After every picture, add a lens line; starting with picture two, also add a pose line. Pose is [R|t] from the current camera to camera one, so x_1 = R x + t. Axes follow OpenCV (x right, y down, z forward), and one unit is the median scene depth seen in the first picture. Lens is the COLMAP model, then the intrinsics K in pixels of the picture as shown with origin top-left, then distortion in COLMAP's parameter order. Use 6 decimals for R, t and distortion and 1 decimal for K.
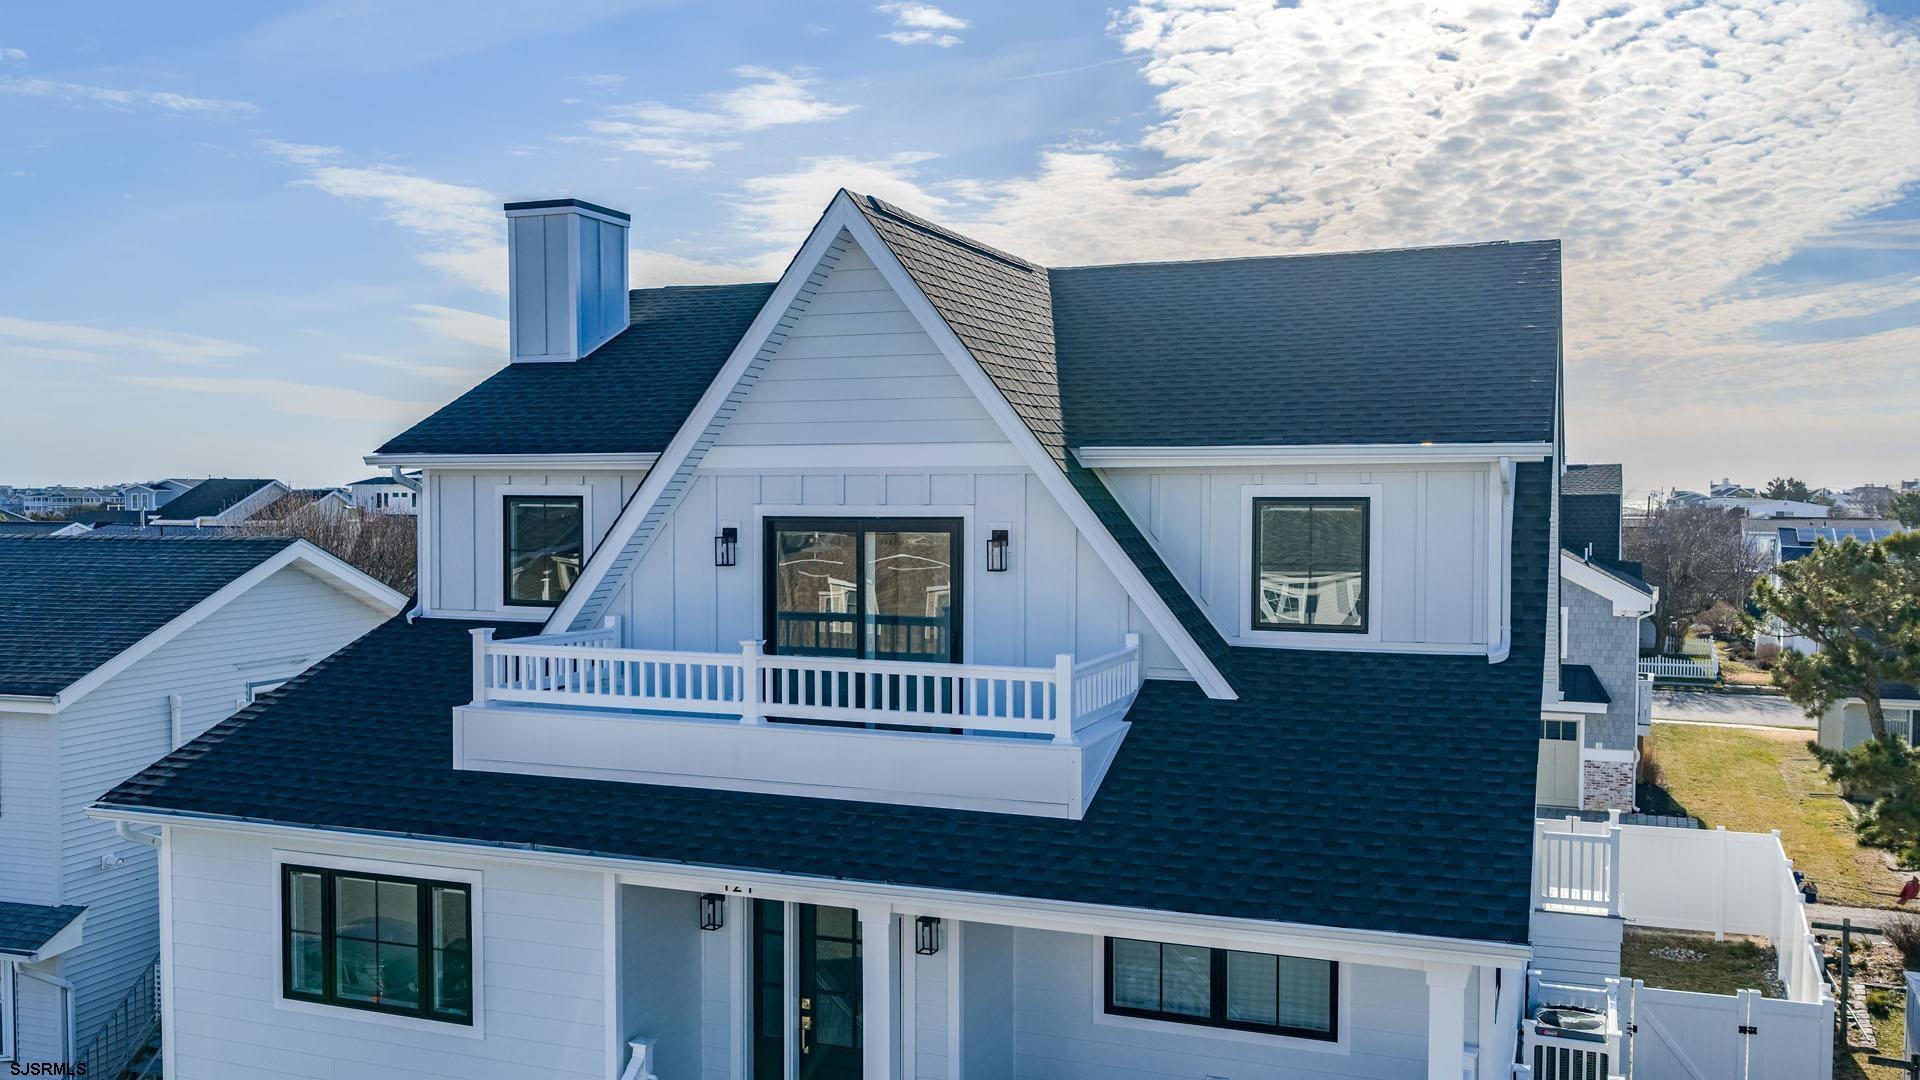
lens RADIAL K [[1583.9, 0, 959.6], [0, 1583.9, 530.6], [0, 0, 1]] dist [0.009884, -0.039227]
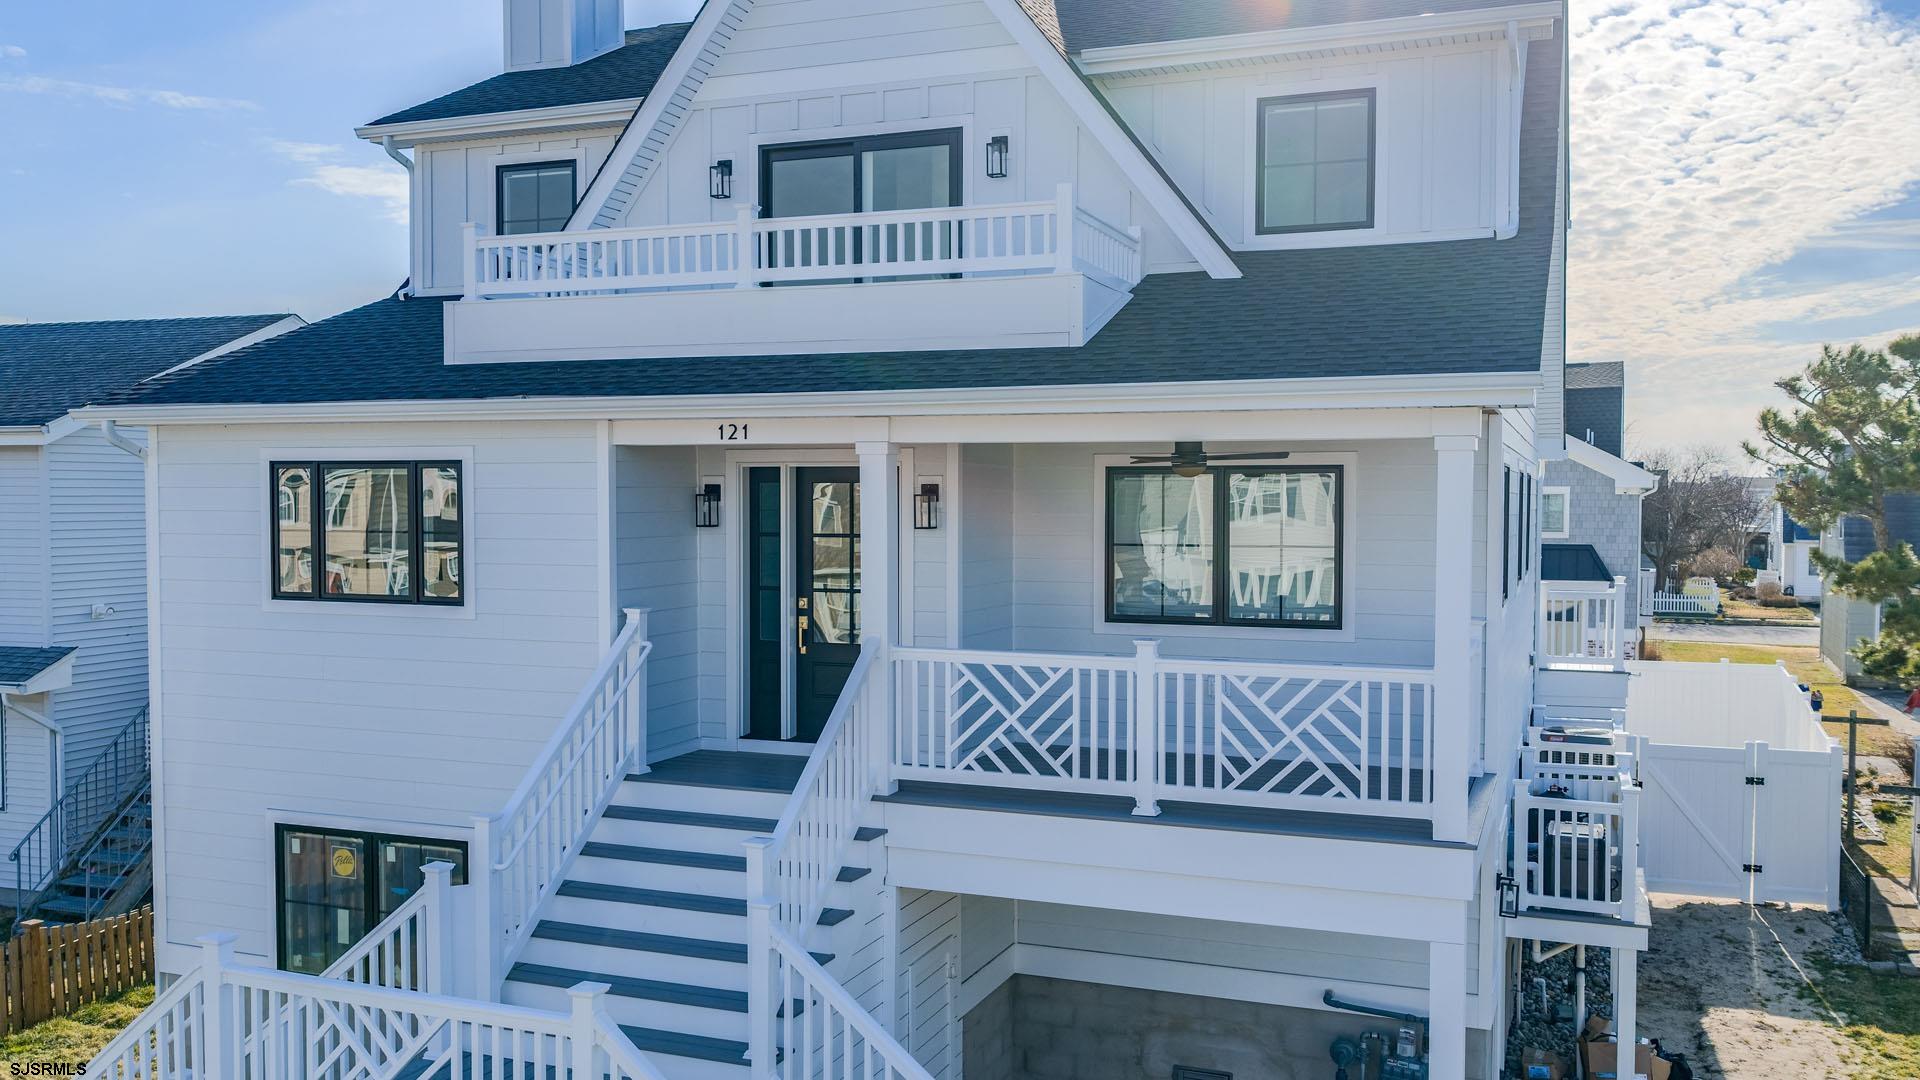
lens RADIAL K [[1583.9, 0, 963.1], [0, 1583.9, 550.1], [0, 0, 1]] dist [0.009884, -0.039227]
pose [[0.999997, 0.001756, 0.001700, 0.000879], [-0.001774, 0.999944, 0.010466, 0.164420], [-0.001682, -0.010469, 0.999944, 0.009574]]
